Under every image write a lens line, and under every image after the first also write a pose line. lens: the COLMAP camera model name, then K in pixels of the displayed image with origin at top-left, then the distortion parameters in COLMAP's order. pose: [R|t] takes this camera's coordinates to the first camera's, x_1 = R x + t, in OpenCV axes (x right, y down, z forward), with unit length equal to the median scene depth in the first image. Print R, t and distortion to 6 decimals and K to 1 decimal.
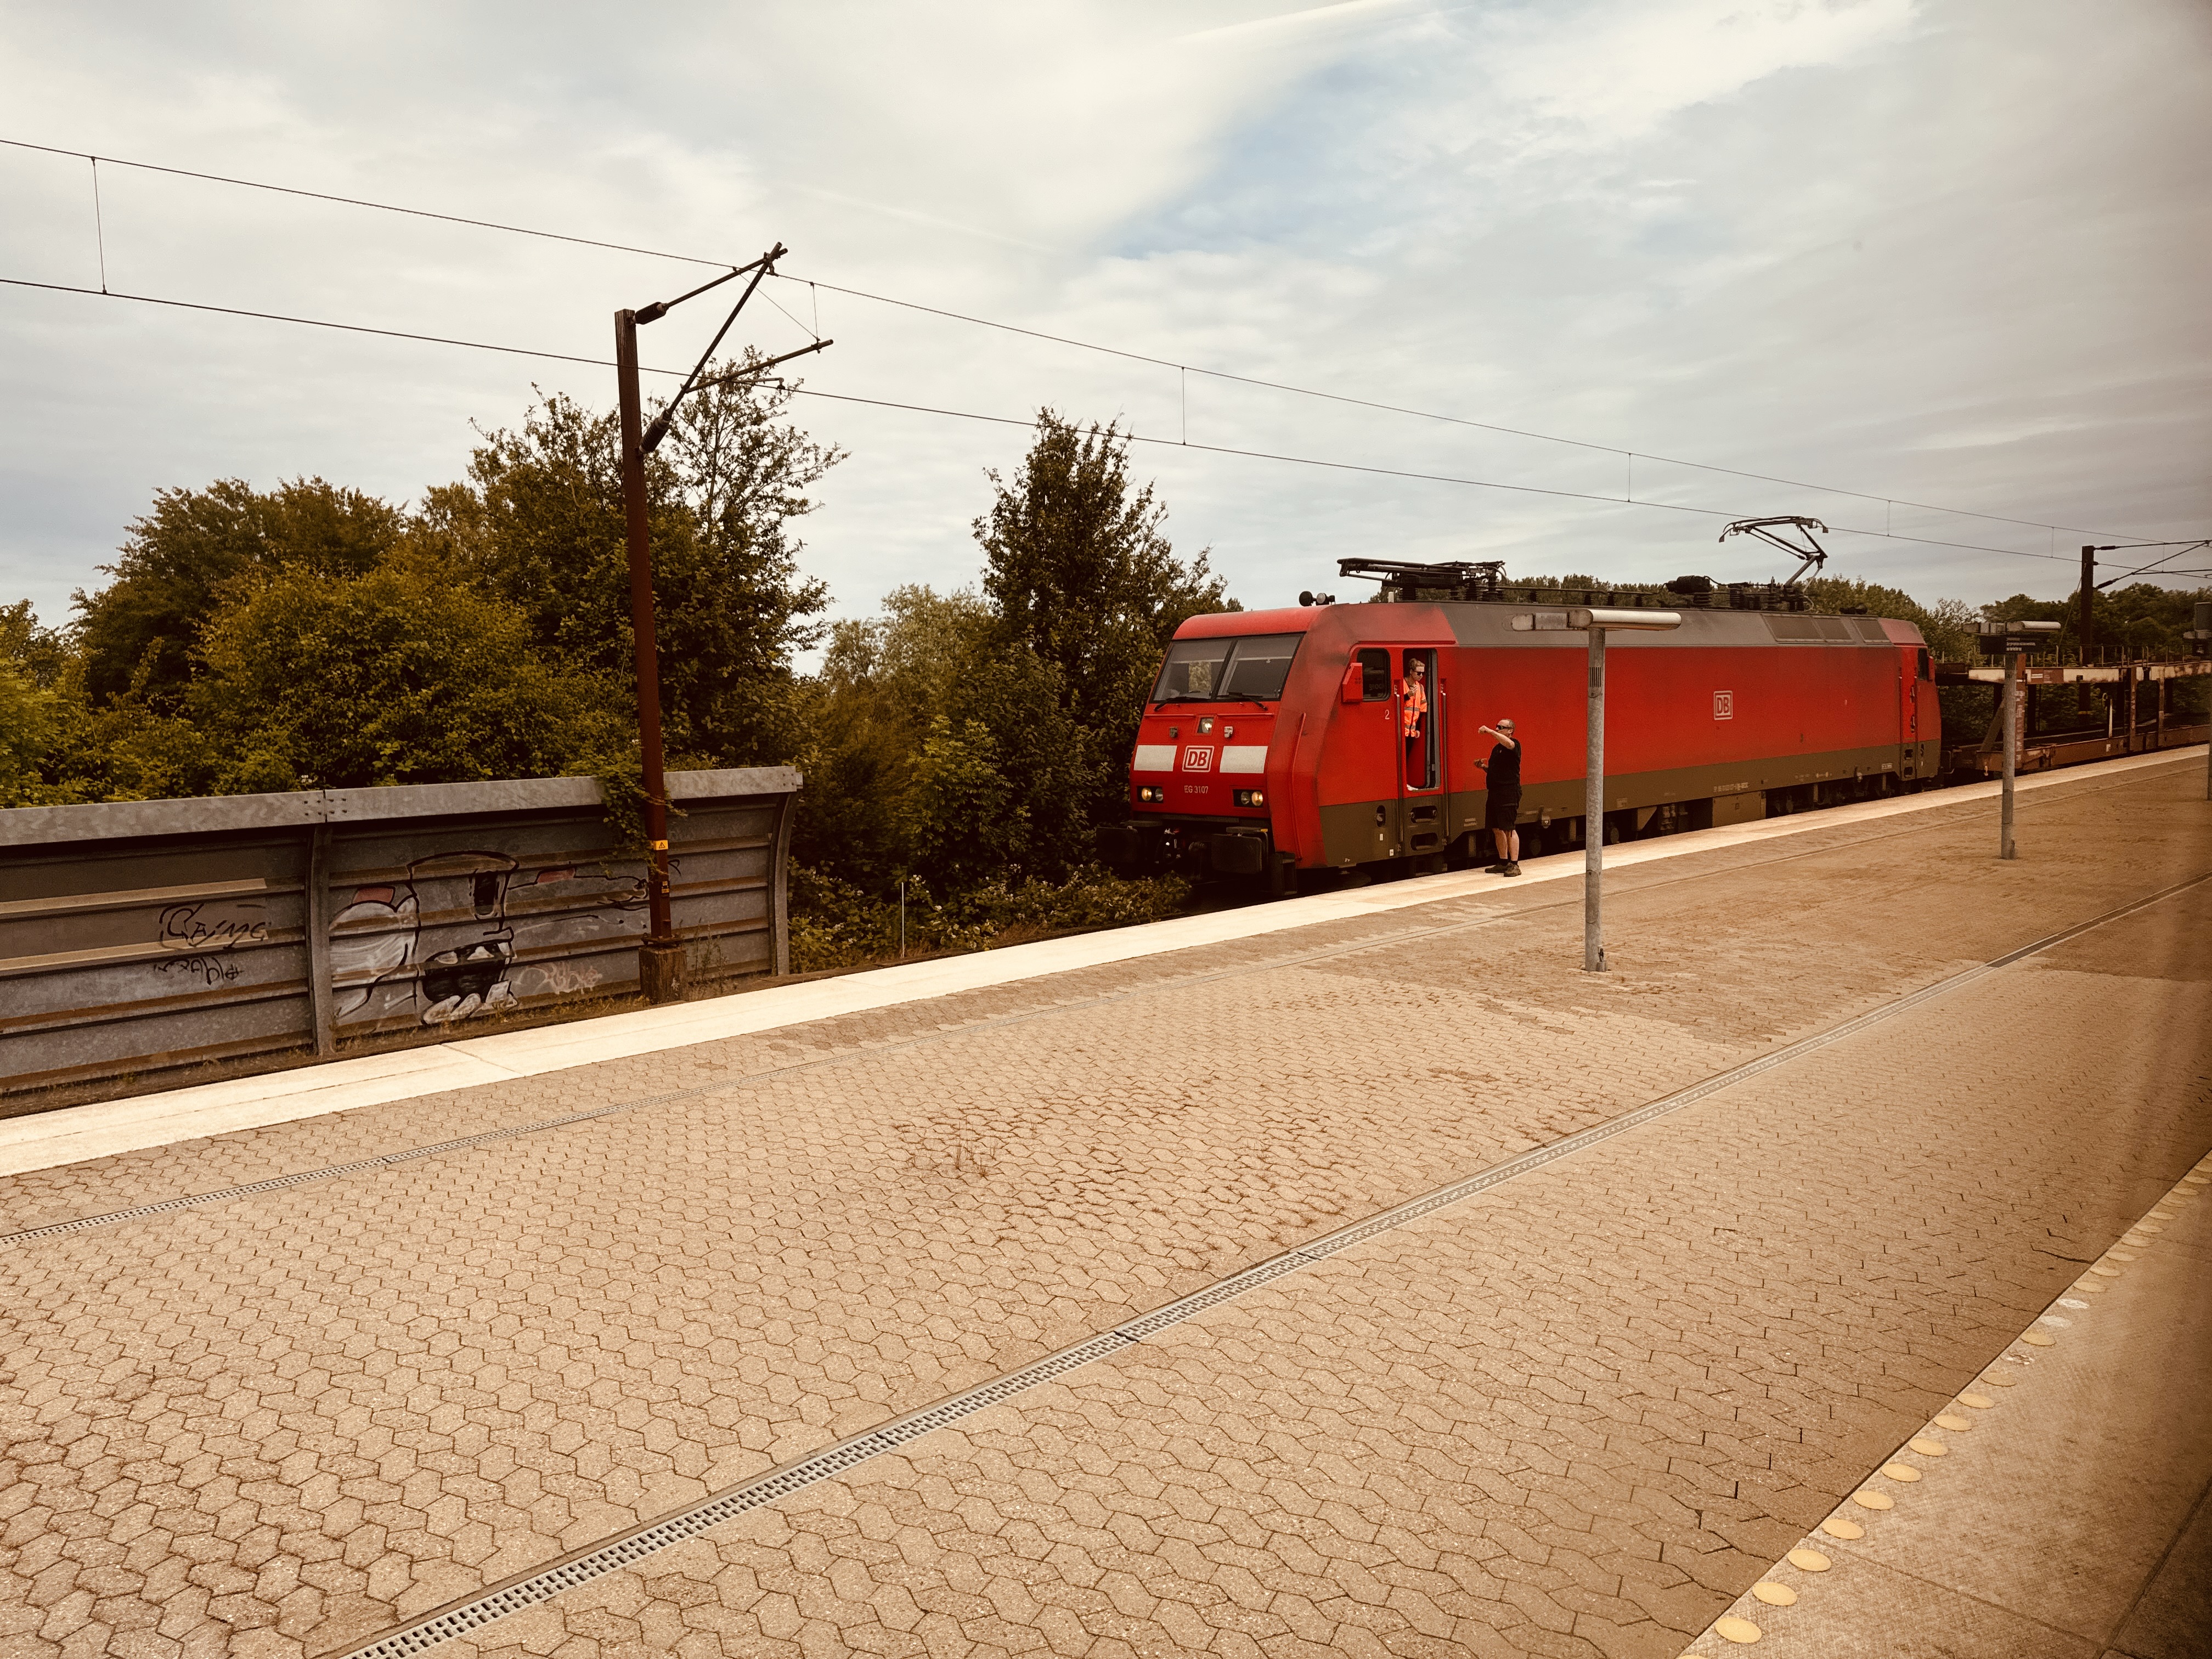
lens RADIAL K [[1551.1, 0, 1107.7], [0, 1551.1, 823.3], [0, 0, 1]] dist [0.057611, -0.048460]
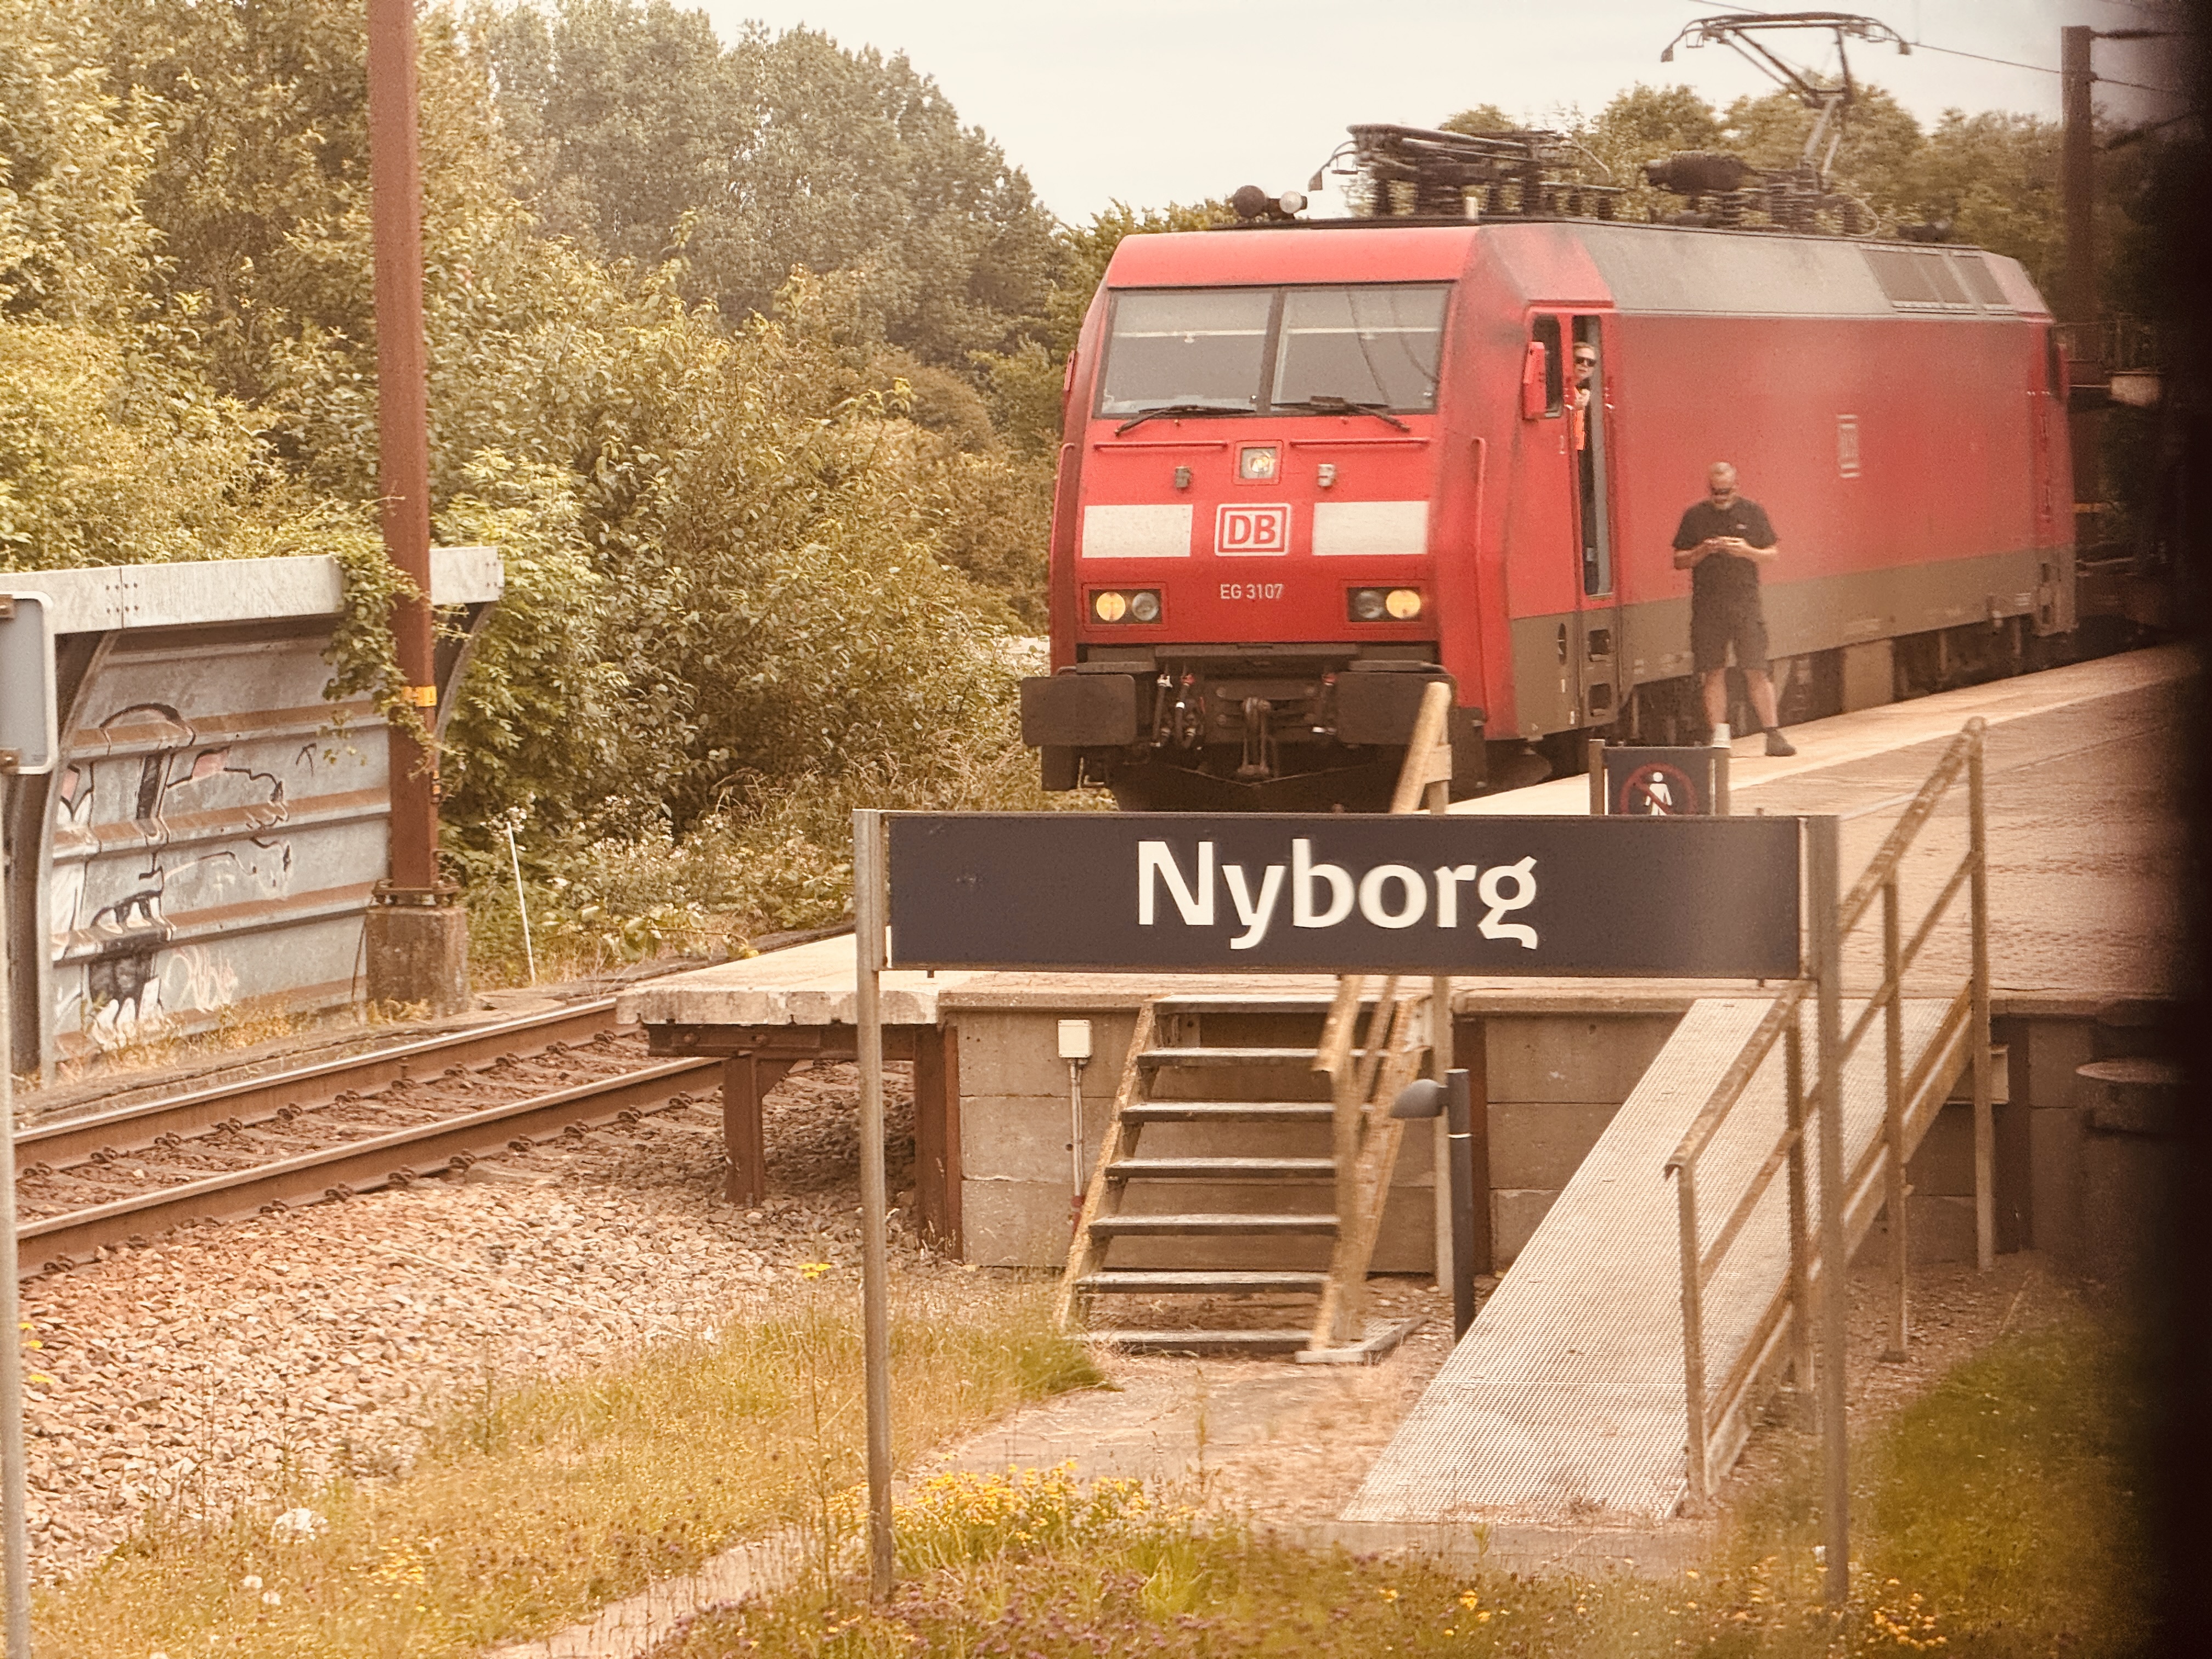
lens RADIAL K [[7780.2, 0, 1105.7], [0, 7780.2, 829.5], [0, 0, 1]] dist [-0.040904, 0.000000]
pose [[0.871478, -0.017330, 0.490129, -1.017163], [0.035945, 0.998945, -0.028592, 0.104510], [-0.489116, 0.042535, 0.871181, -0.964614]]
